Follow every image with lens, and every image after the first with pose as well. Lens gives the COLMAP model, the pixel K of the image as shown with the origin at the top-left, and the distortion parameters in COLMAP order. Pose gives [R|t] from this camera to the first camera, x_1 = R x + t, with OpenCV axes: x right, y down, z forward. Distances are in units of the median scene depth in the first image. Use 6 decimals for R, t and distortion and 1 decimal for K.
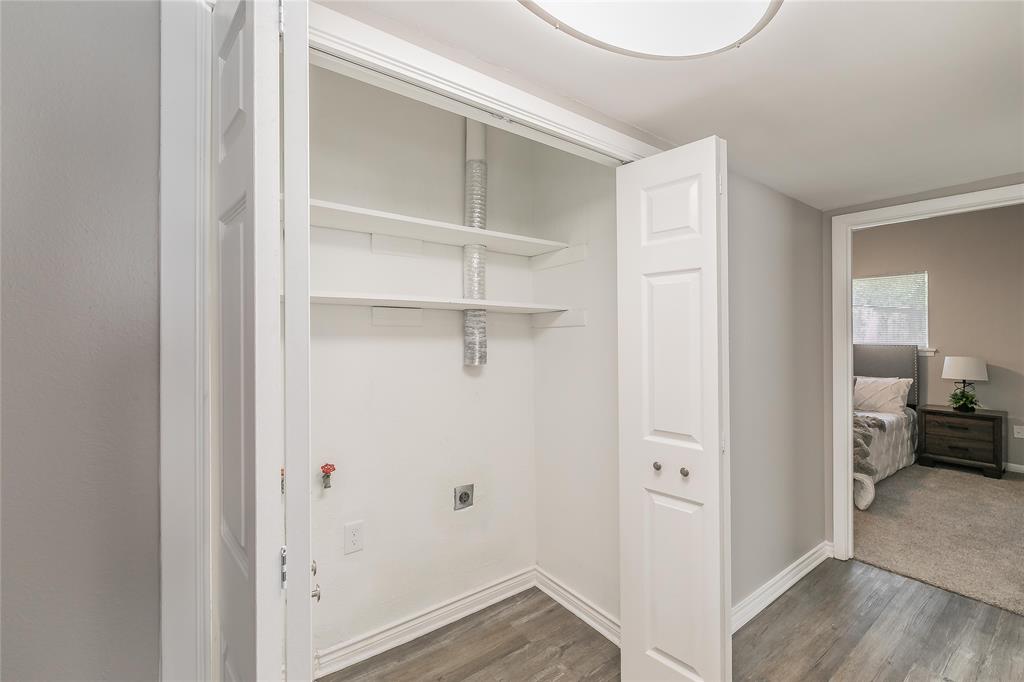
lens RADIAL K [[439.2, 0, 512.3], [0, 439.2, 337.1], [0, 0, 1]] dist [-0.000930, -0.000349]
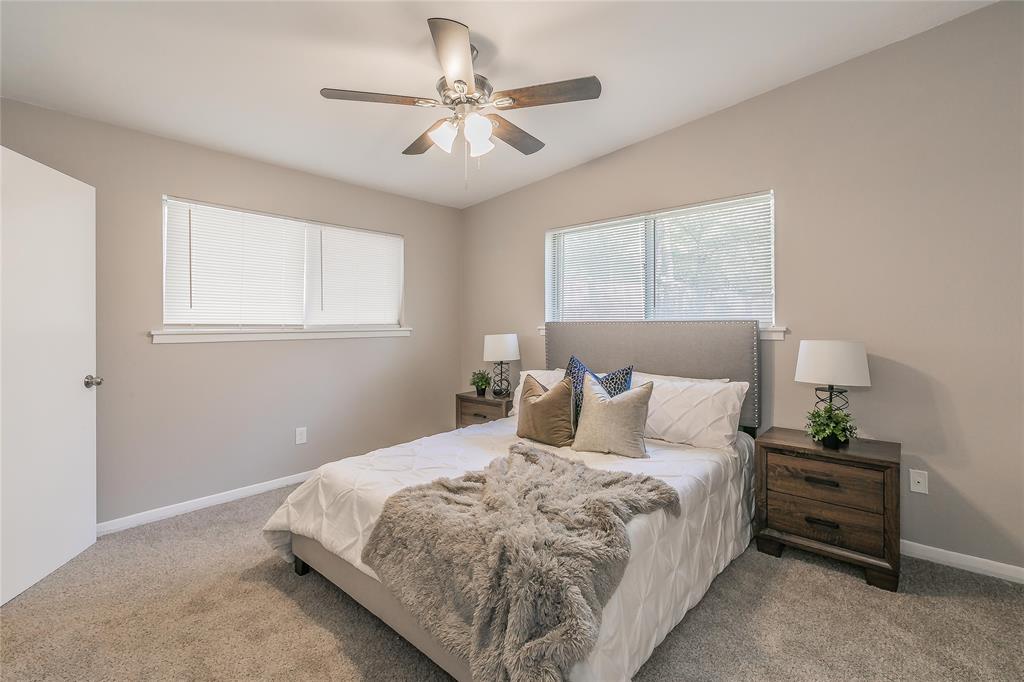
lens RADIAL K [[442.5, 0, 510.9], [0, 442.5, 322.7], [0, 0, 1]] dist [0.000068, -0.000327]
pose [[0.981228, 0.002455, 0.192834, 0.551388], [-0.002002, 0.999995, -0.002541, 0.025478], [-0.192839, 0.002108, 0.981228, 0.553155]]
